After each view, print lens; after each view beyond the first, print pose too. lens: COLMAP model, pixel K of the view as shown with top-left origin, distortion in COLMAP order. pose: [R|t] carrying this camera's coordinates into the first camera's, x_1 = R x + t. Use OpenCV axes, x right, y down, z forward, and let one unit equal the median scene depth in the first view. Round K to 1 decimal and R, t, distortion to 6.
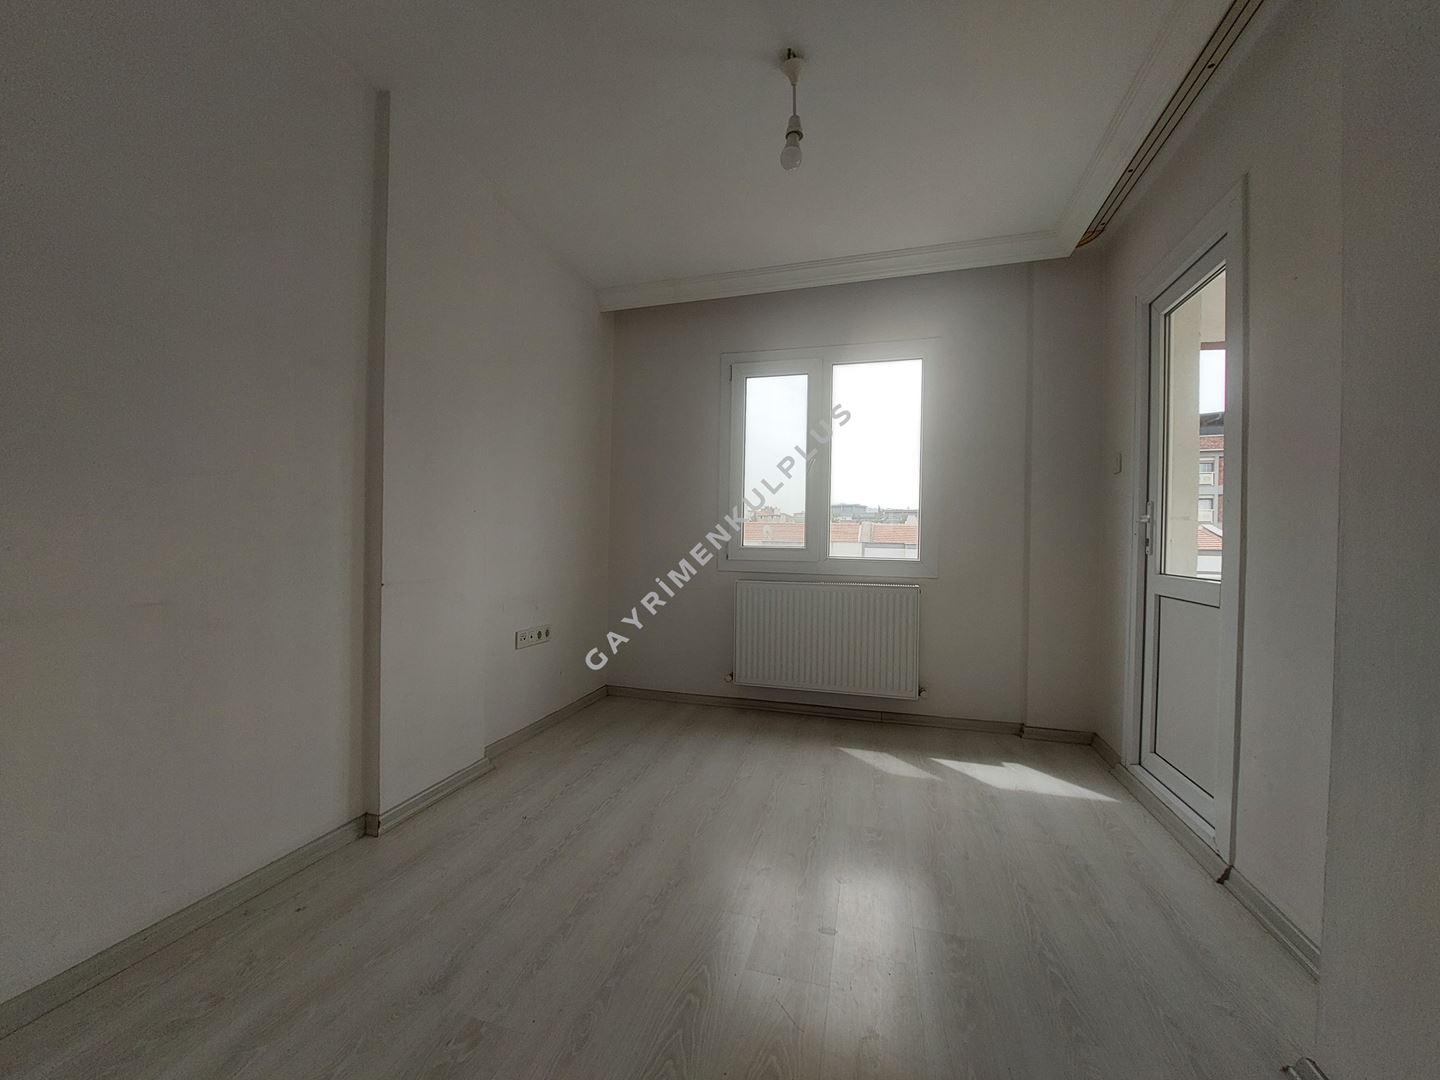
lens RADIAL K [[565.2, 0, 709.4], [0, 565.2, 540.3], [0, 0, 1]] dist [-0.013424, -0.001085]
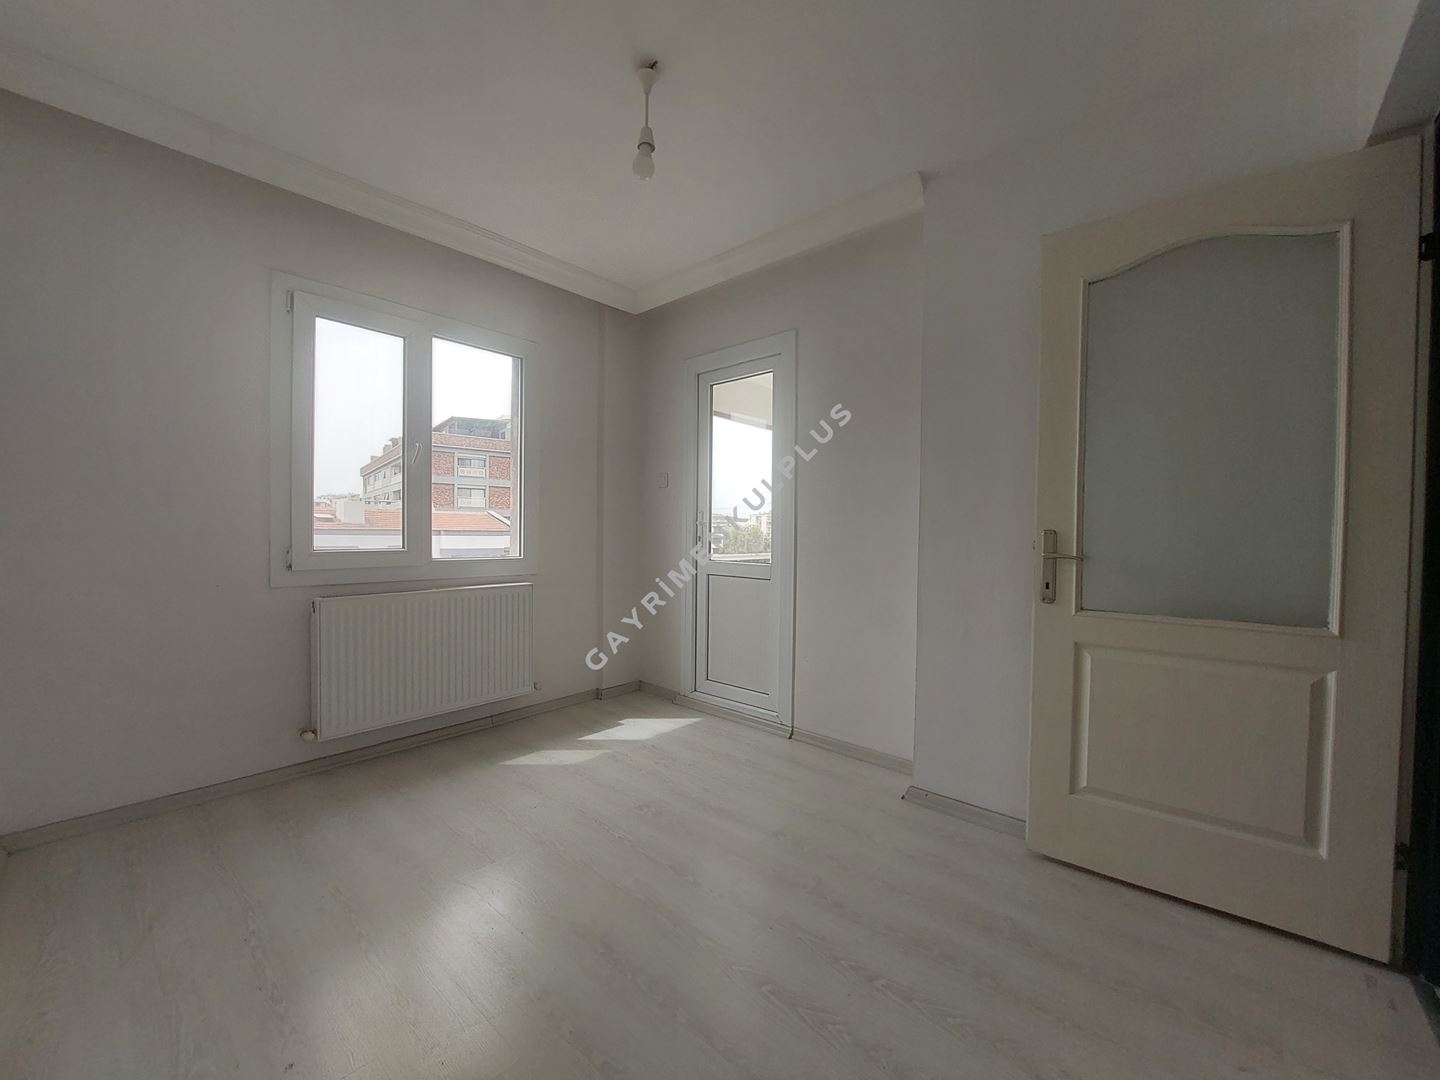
lens RADIAL K [[565.2, 0, 709.4], [0, 565.2, 540.3], [0, 0, 1]] dist [-0.013424, -0.001085]
pose [[0.427325, -0.027665, 0.903675, -0.429244], [-0.002350, 0.999494, 0.031710, -0.030930], [-0.904095, -0.015674, 0.427043, 0.275301]]
